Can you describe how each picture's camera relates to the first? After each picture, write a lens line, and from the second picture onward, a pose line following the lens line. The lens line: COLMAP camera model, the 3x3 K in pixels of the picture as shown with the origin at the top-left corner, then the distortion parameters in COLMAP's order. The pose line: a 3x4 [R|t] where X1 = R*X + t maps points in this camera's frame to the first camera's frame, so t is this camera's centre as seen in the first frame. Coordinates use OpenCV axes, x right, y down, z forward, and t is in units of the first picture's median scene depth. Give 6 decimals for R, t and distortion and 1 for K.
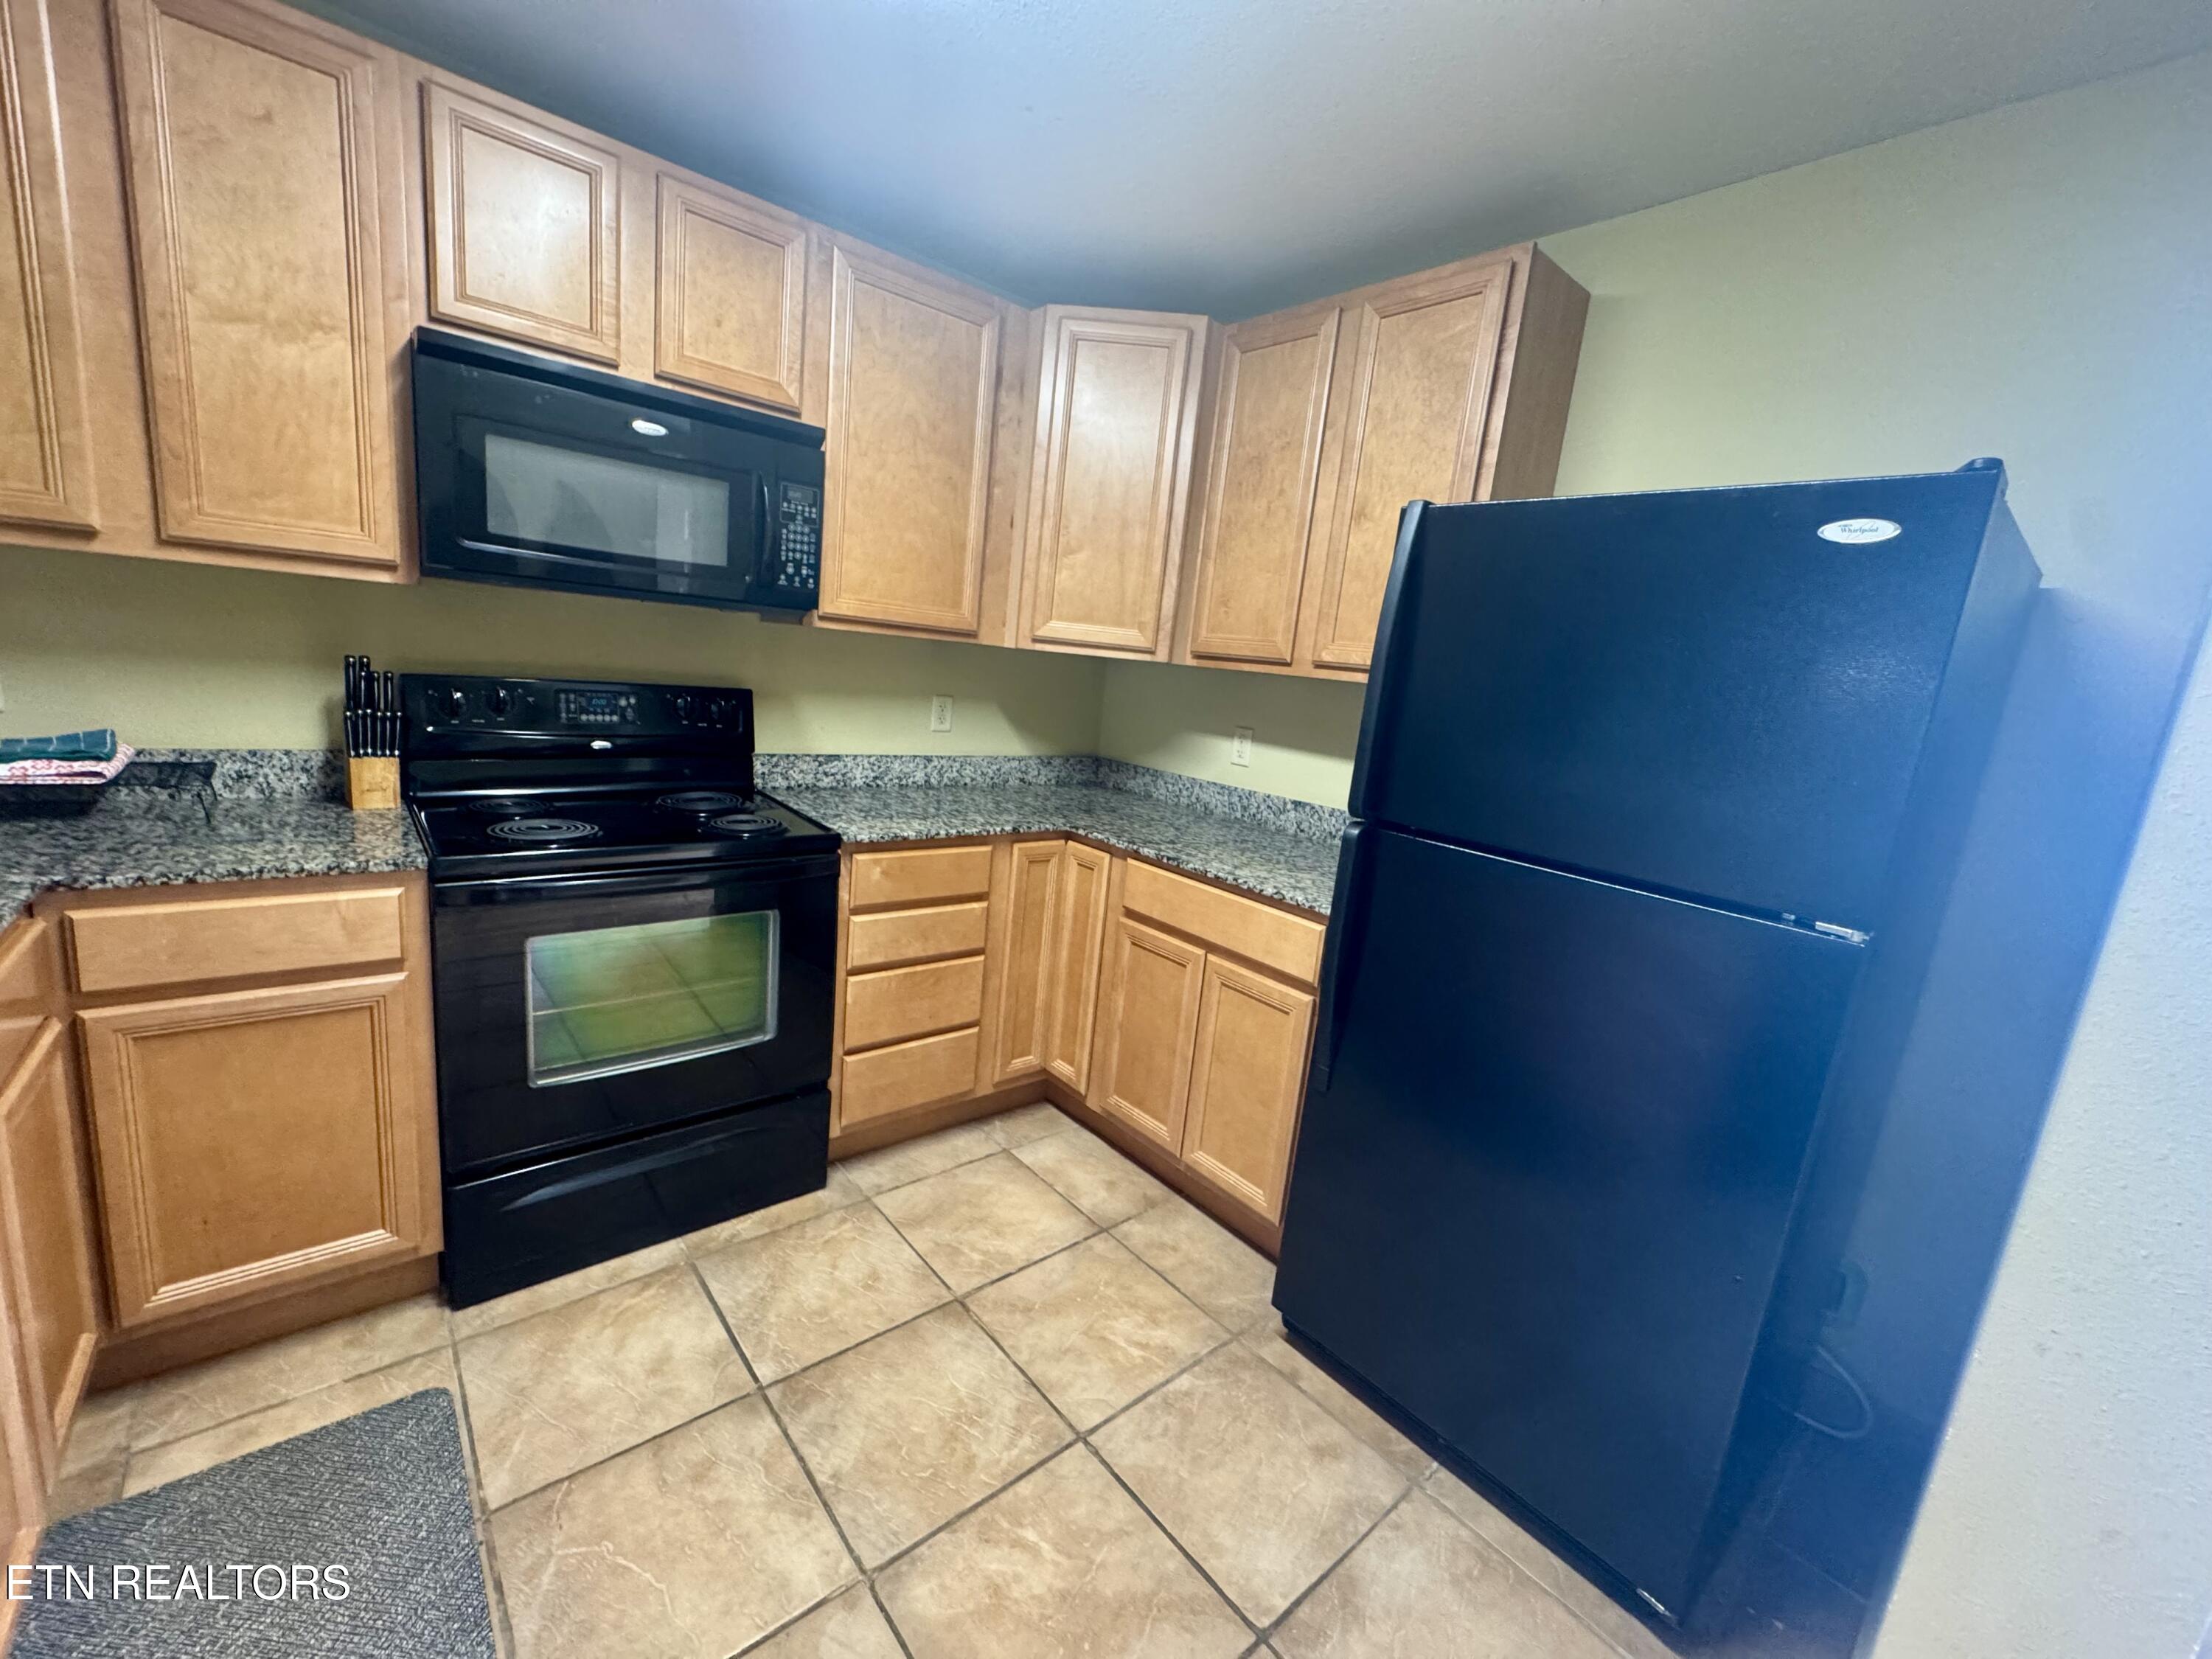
lens RADIAL K [[886.9, 0, 1105.4], [0, 886.9, 827.4], [0, 0, 1]] dist [-0.006182, 0.000325]
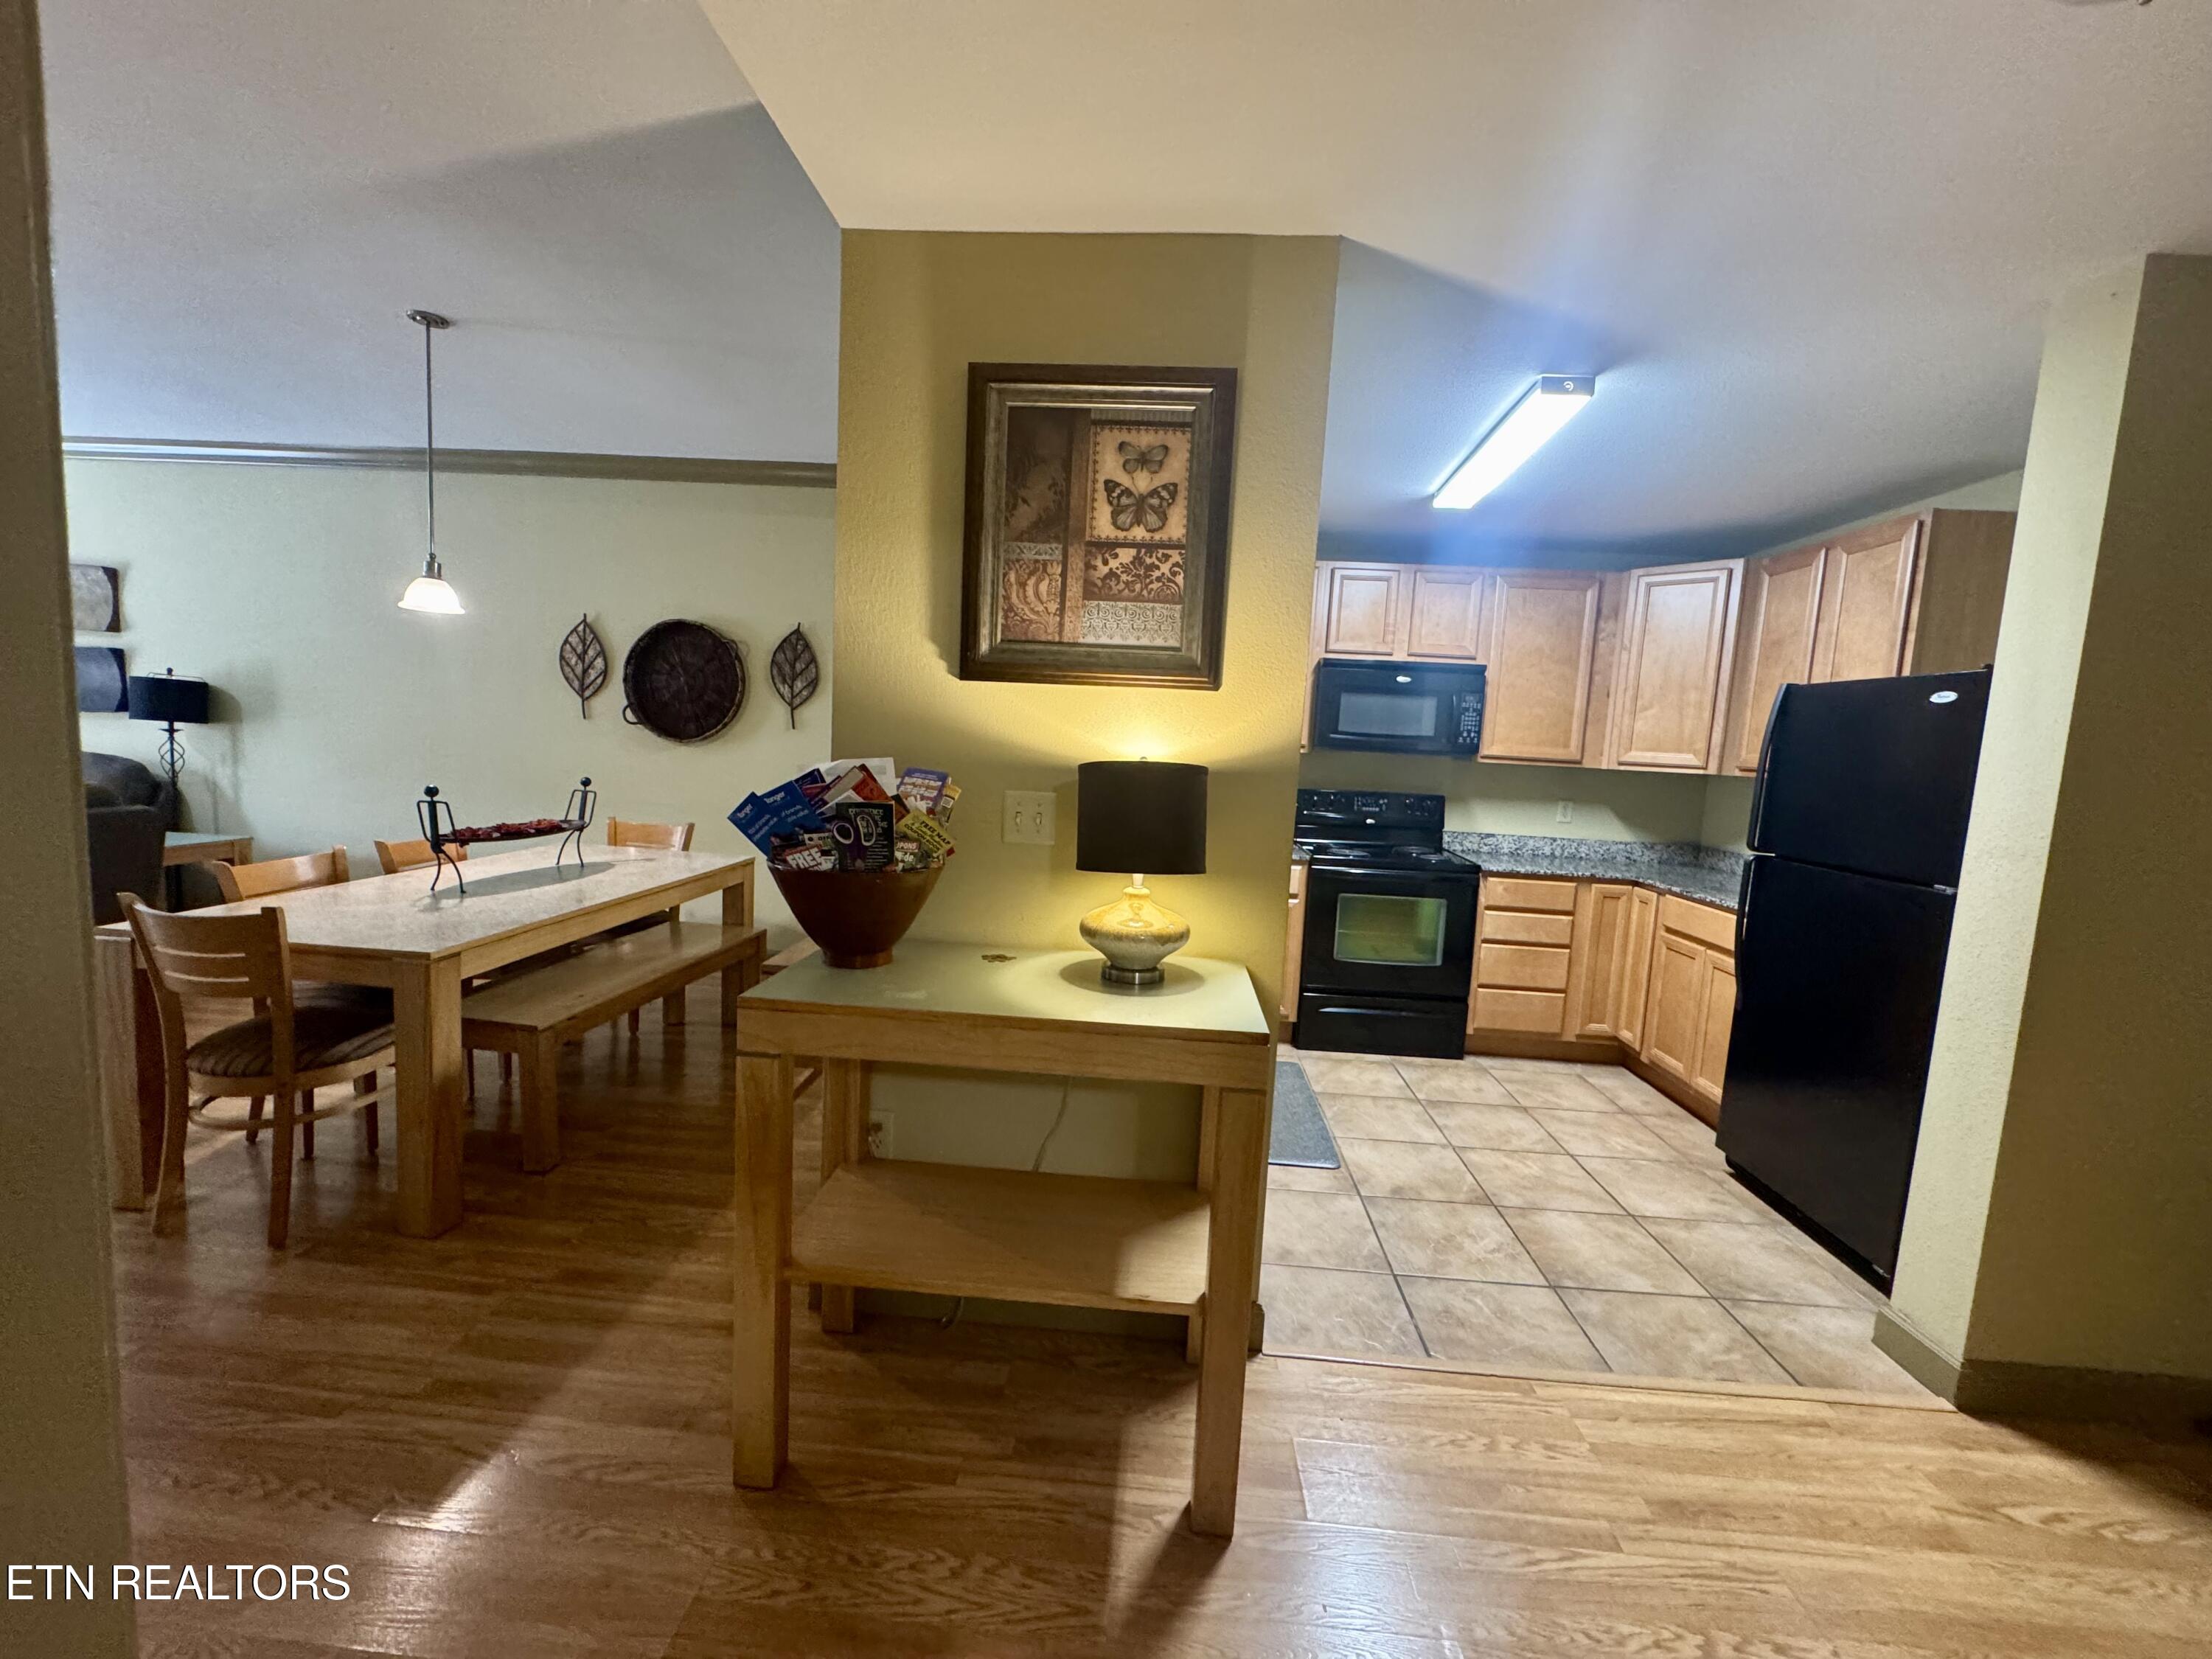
lens RADIAL K [[889.0, 0, 1100.3], [0, 889.0, 829.6], [0, 0, 1]] dist [-0.001659, 0.000506]
pose [[0.711534, 0.008863, -0.702596, 0.459494], [-0.111627, 0.988648, -0.100576, 0.210435], [0.693728, 0.149992, 0.704446, -0.932326]]
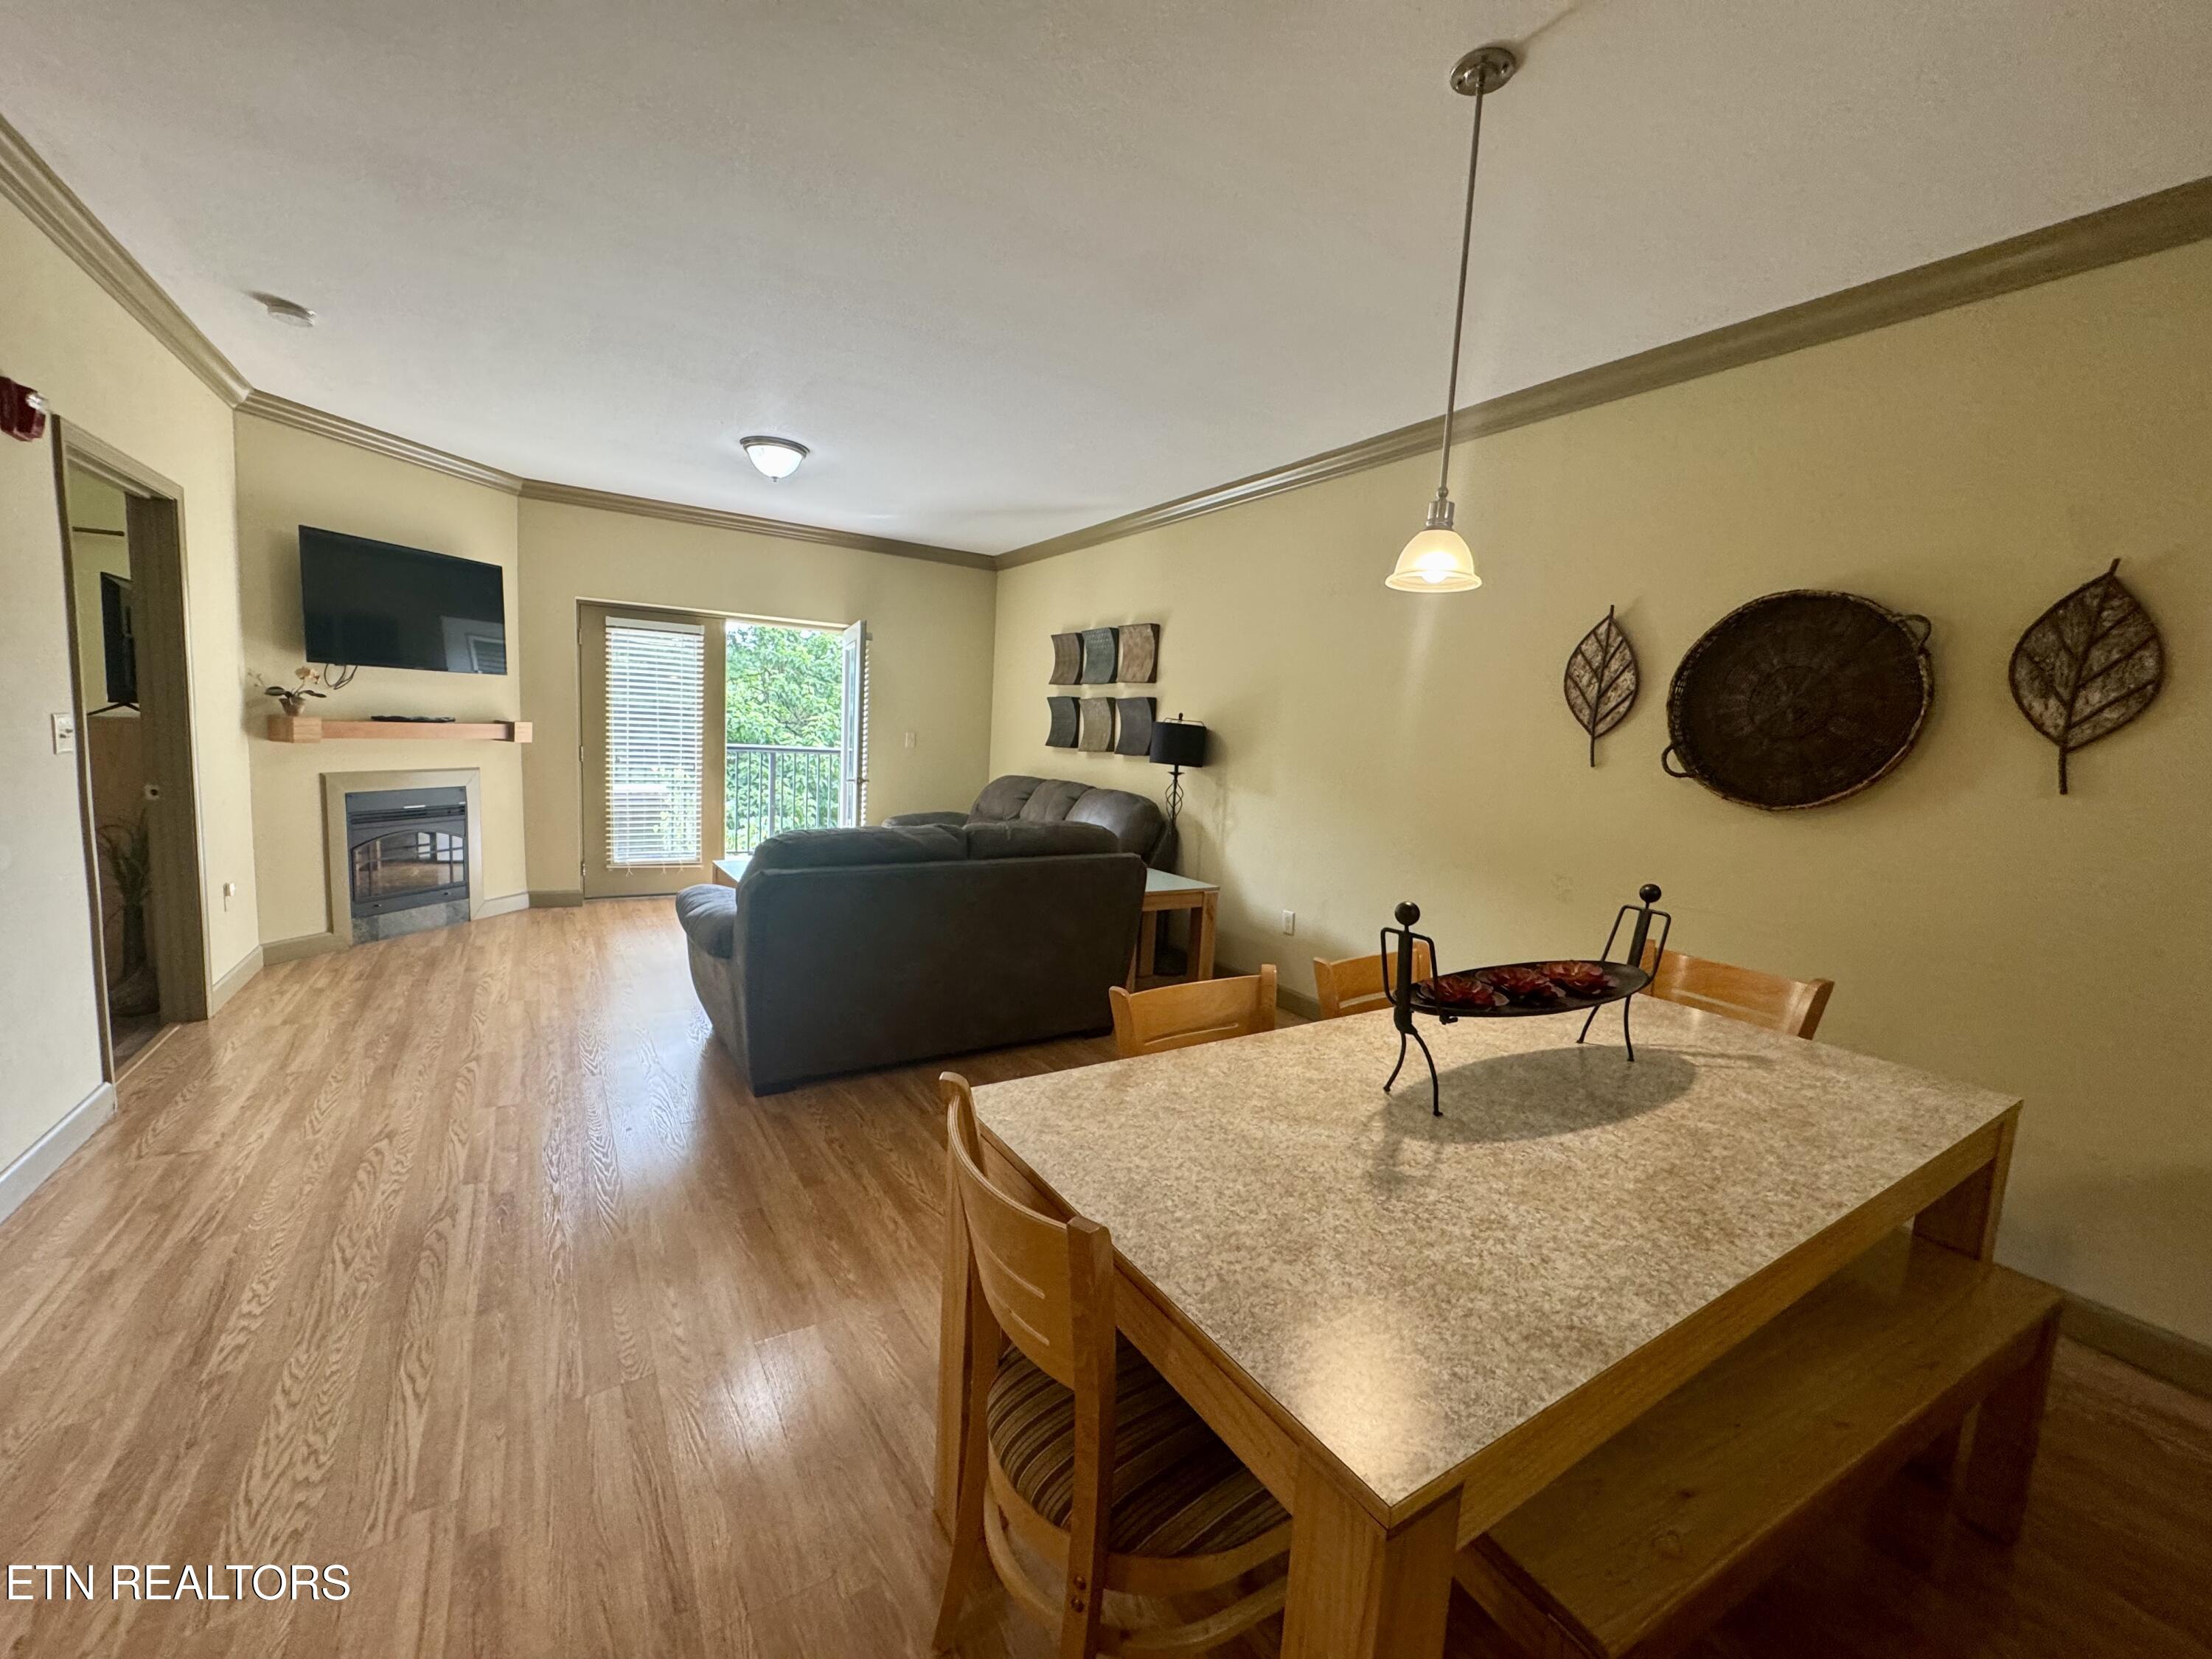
lens RADIAL K [[889.0, 0, 1100.3], [0, 889.0, 829.6], [0, 0, 1]] dist [-0.001659, 0.000506]
pose [[-0.144308, 0.000617, -0.989533, -0.490031], [-0.249948, 0.967550, 0.037054, 0.101563], [0.957445, 0.252679, -0.139471, -0.844396]]
